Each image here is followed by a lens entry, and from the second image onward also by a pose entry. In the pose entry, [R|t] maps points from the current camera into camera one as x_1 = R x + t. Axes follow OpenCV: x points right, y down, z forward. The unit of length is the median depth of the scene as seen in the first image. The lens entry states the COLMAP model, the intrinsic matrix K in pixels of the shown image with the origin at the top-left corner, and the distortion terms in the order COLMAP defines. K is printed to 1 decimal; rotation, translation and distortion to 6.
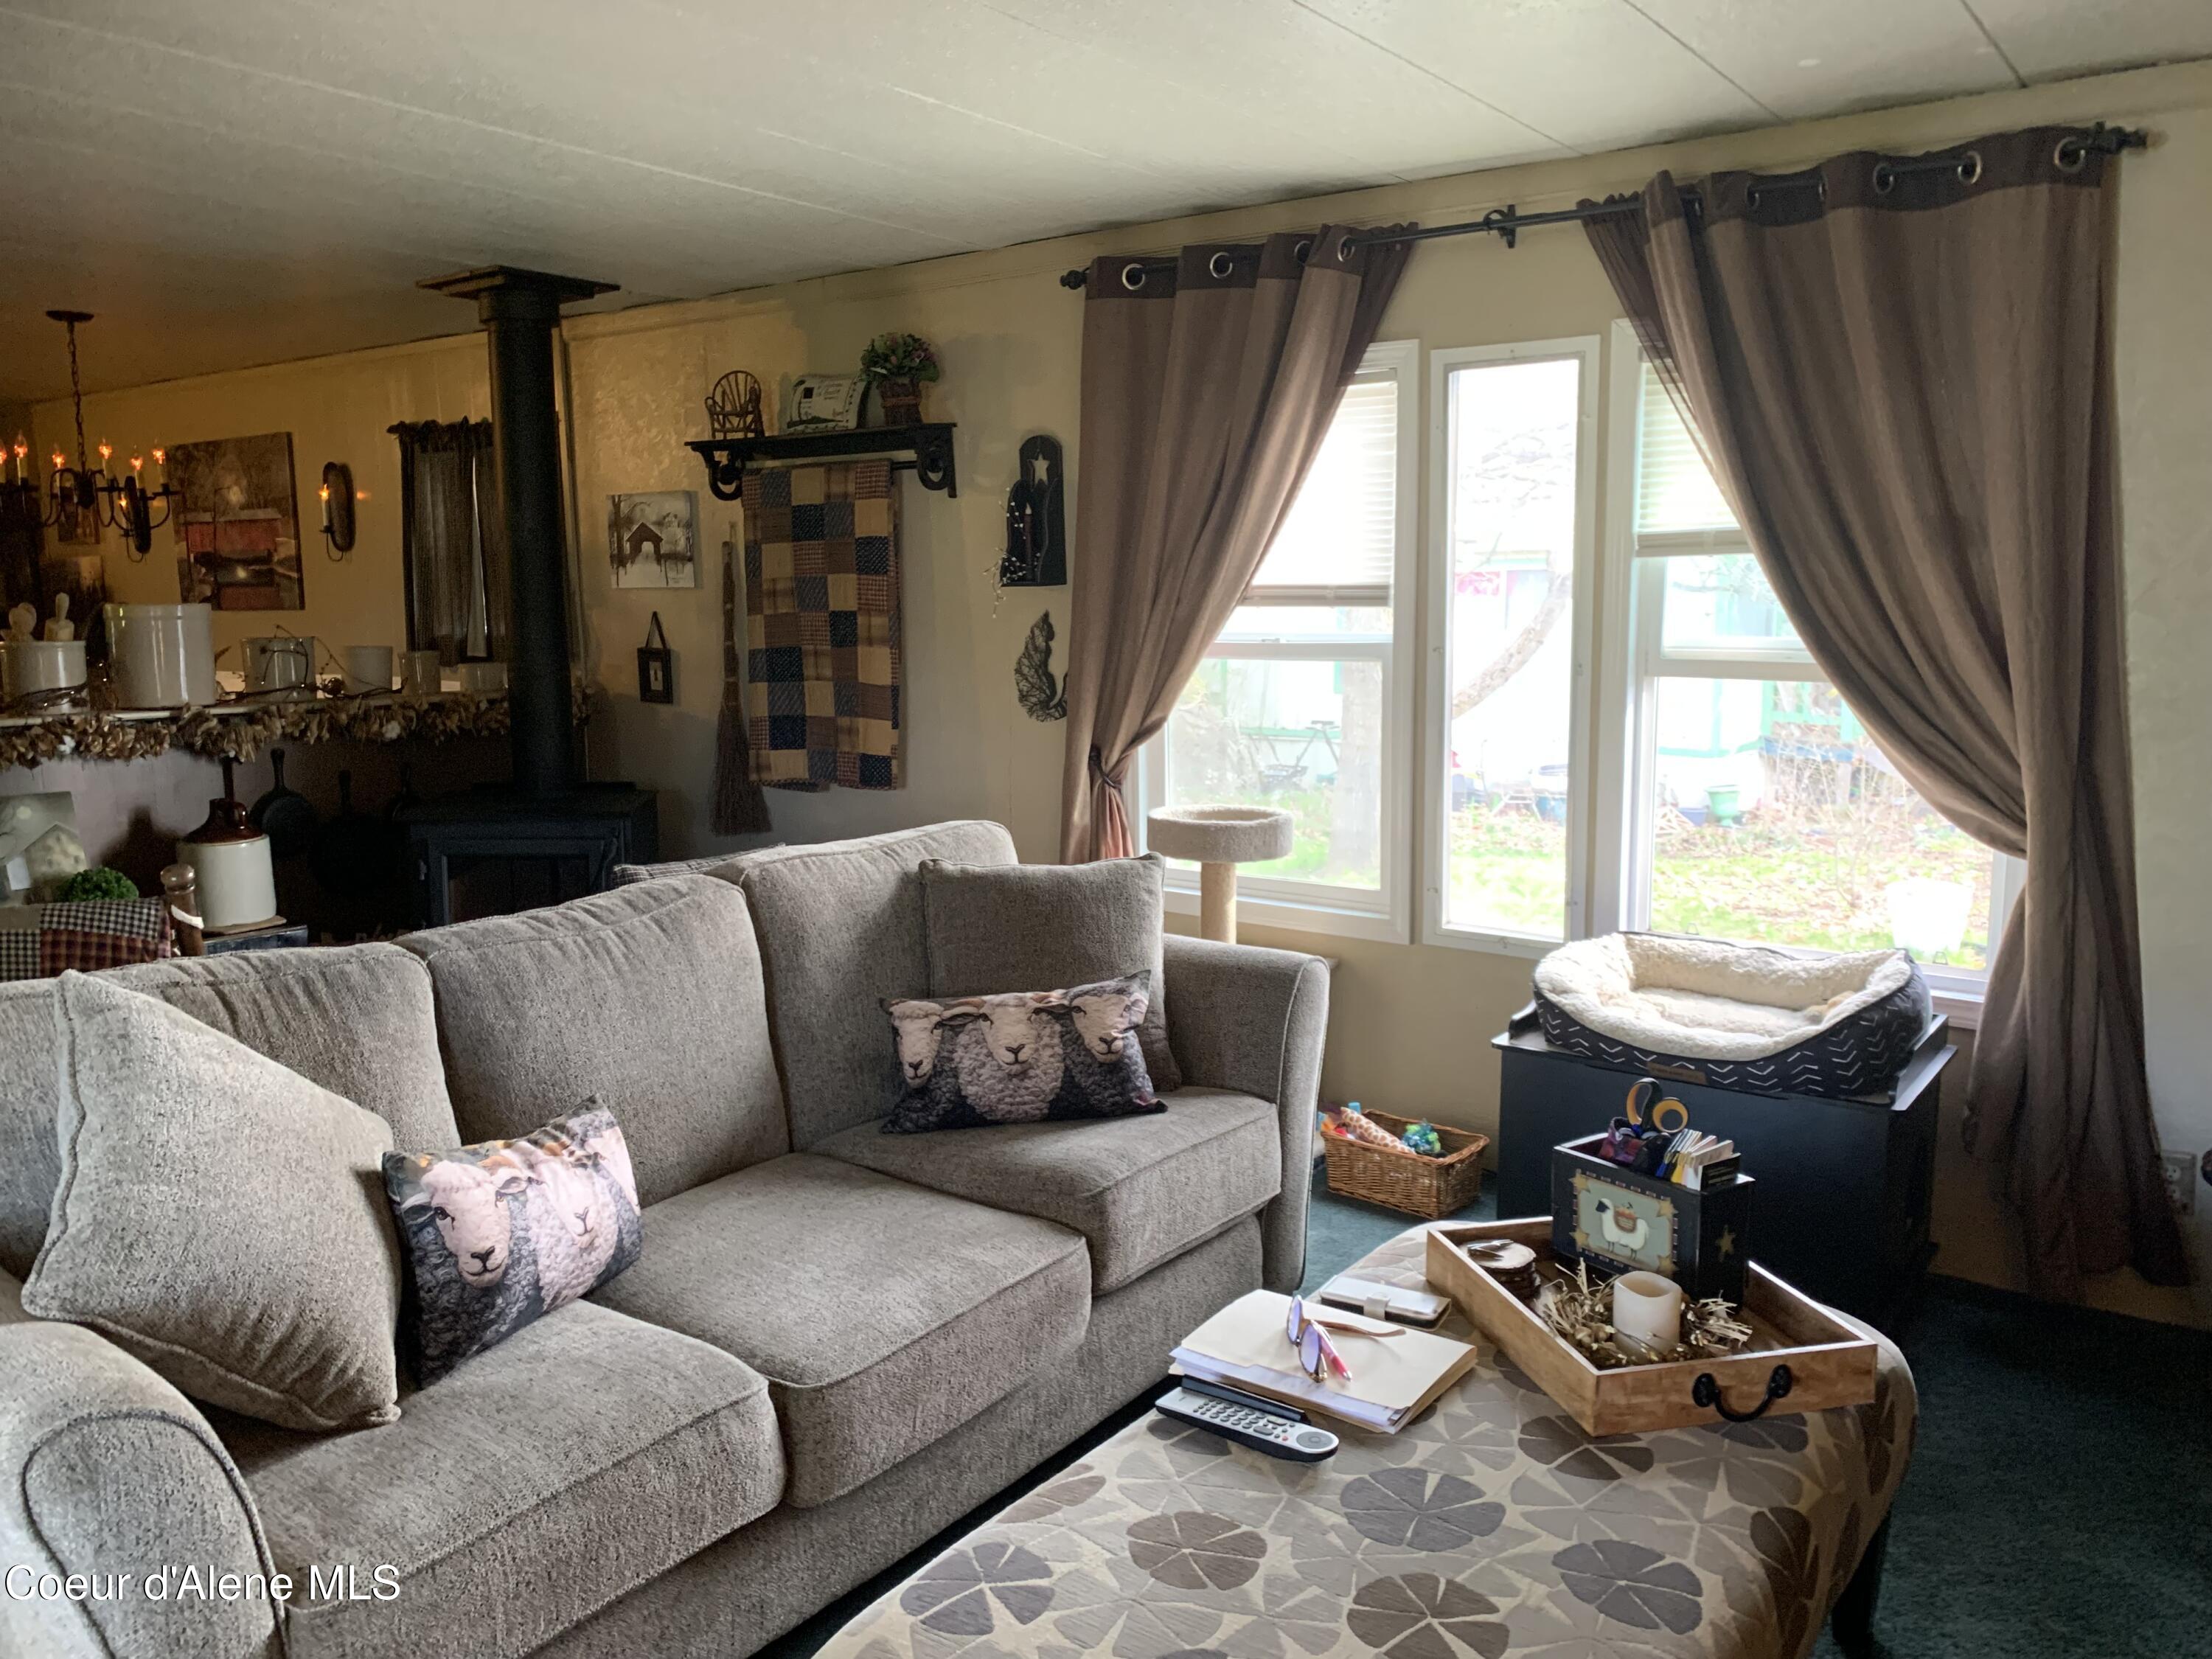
lens RADIAL K [[1671.0, 0, 1106.0], [0, 1671.0, 829.5], [0, 0, 1]] dist [0.076998, -0.089375]
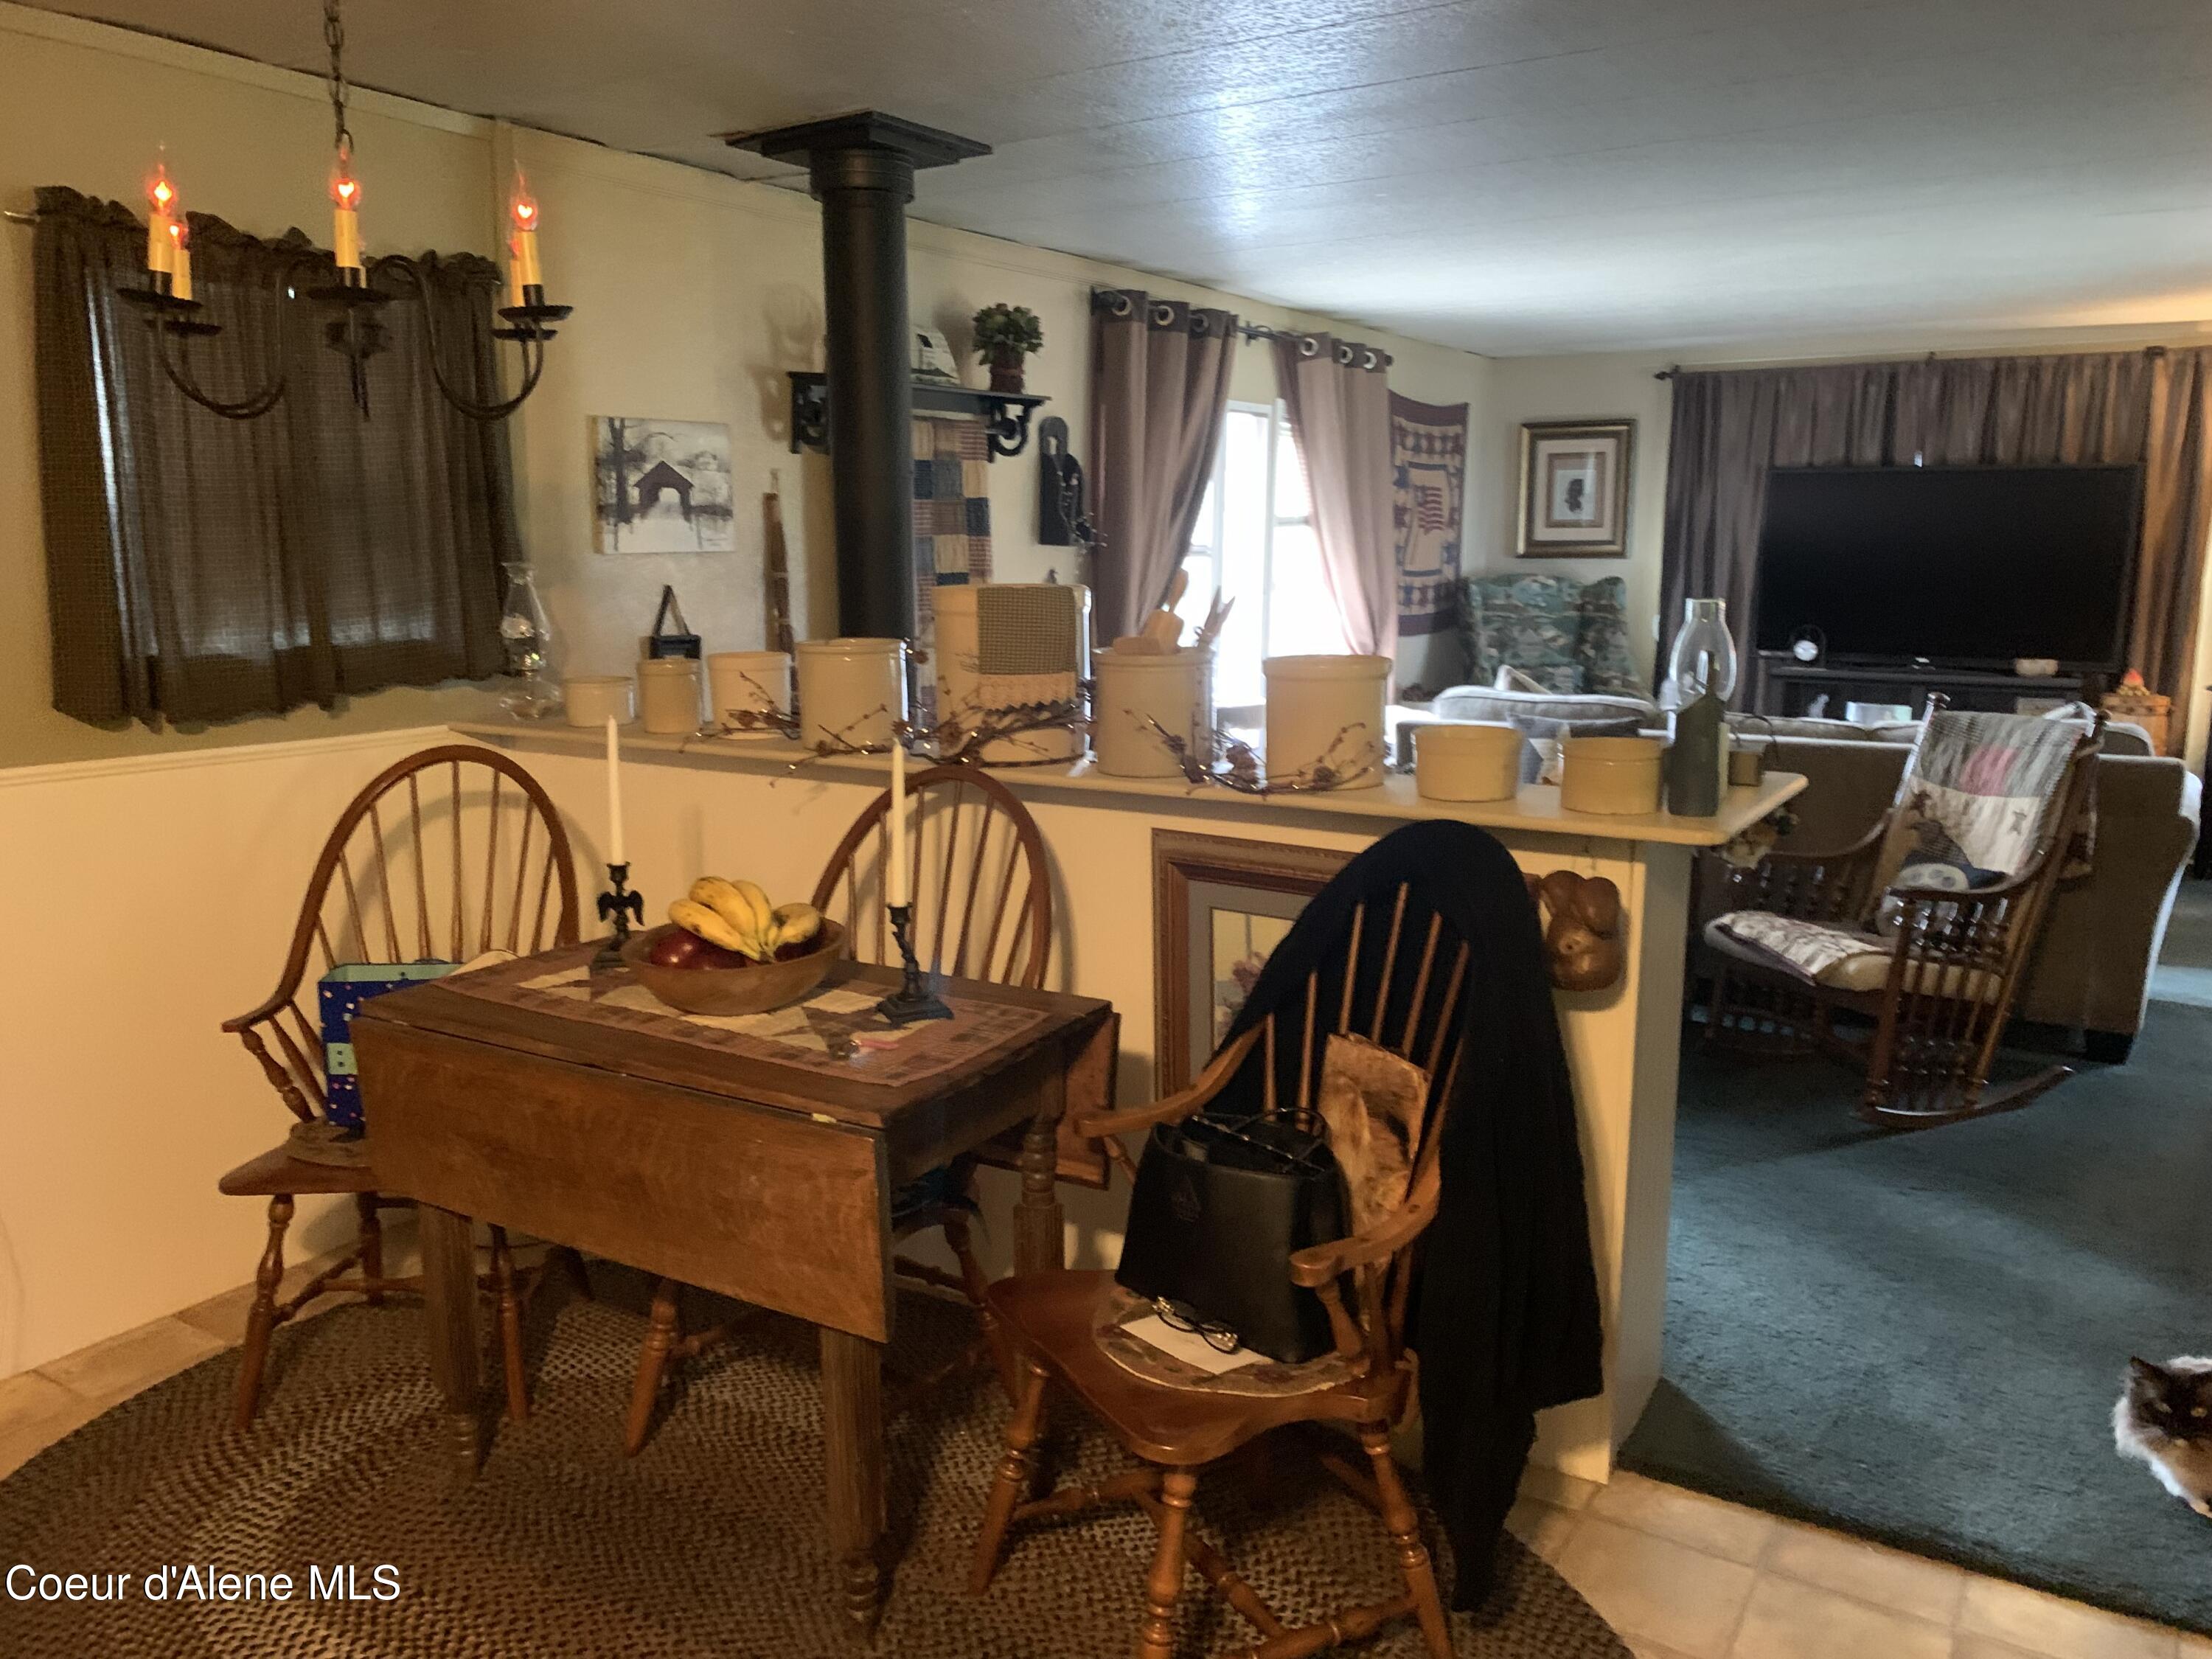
lens RADIAL K [[1671.0, 0, 1106.0], [0, 1671.0, 829.5], [0, 0, 1]] dist [0.076998, -0.089375]
pose [[-0.068105, -0.166863, 0.983625, -1.026580], [0.152339, 0.972614, 0.175543, -0.127227], [-0.985979, 0.161800, -0.040820, 0.871898]]
